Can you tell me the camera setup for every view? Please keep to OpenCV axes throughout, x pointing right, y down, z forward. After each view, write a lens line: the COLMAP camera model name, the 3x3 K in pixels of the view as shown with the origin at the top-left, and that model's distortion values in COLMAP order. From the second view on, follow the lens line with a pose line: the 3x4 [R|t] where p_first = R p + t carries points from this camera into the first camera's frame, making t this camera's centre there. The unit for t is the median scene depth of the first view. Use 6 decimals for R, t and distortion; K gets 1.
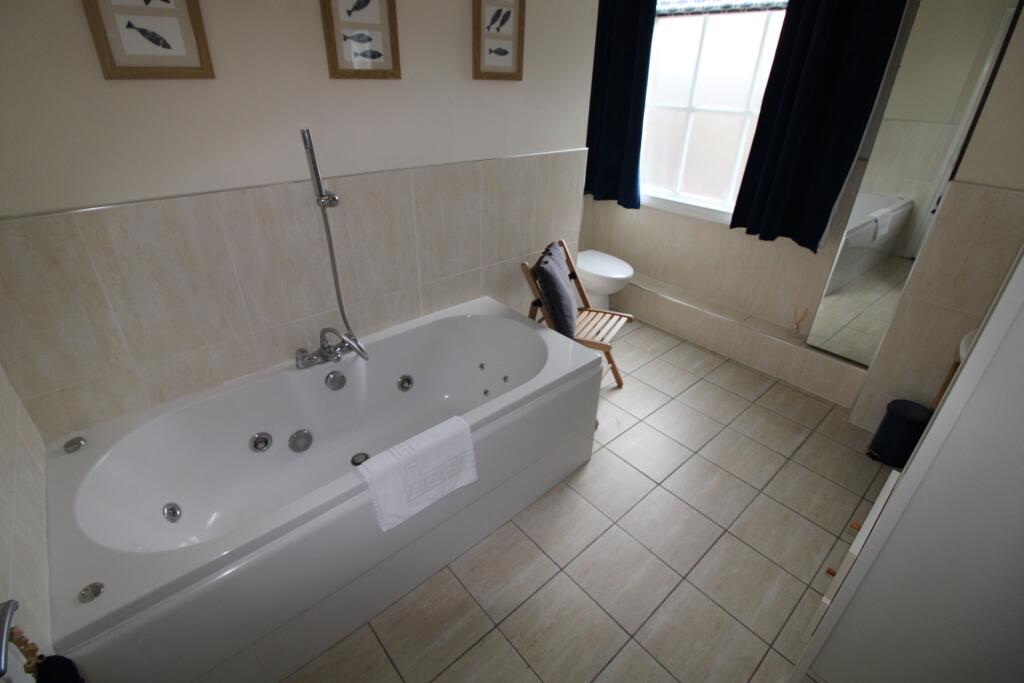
lens RADIAL K [[474.1, 0, 512.0], [0, 474.1, 341.5], [0, 0, 1]] dist [0.000181, -0.000008]
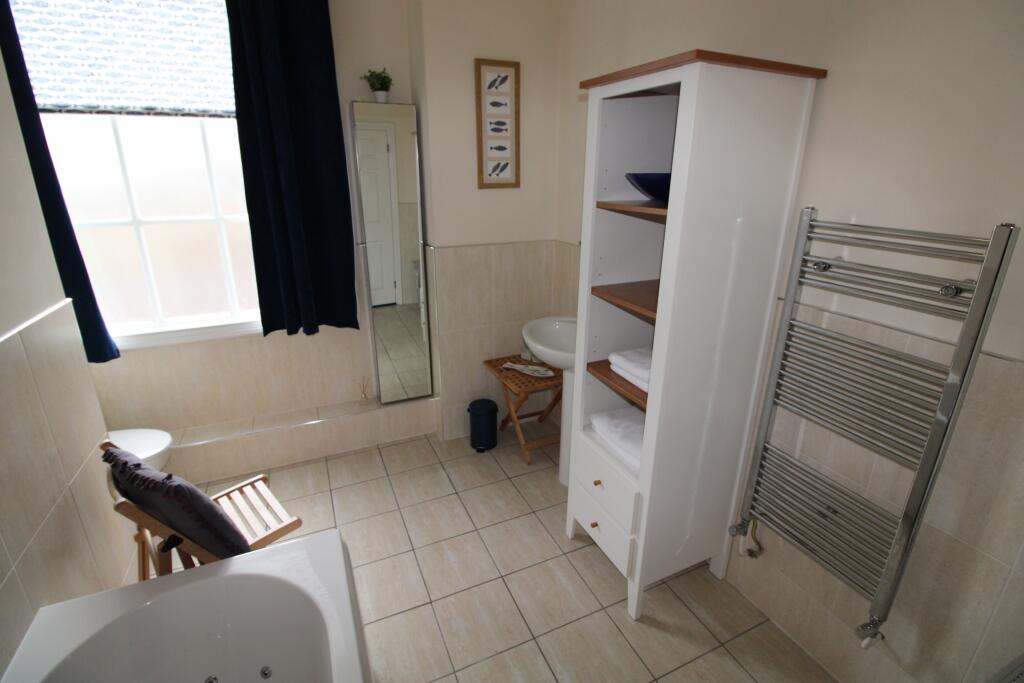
lens RADIAL K [[474.2, 0, 512.0], [0, 474.2, 341.5], [0, 0, 1]] dist [-0.027758, -0.000227]
pose [[0.273439, -0.338984, 0.900178, -0.242568], [0.480248, 0.858968, 0.177585, -0.178753], [-0.833423, 0.383750, 0.397671, 0.281585]]
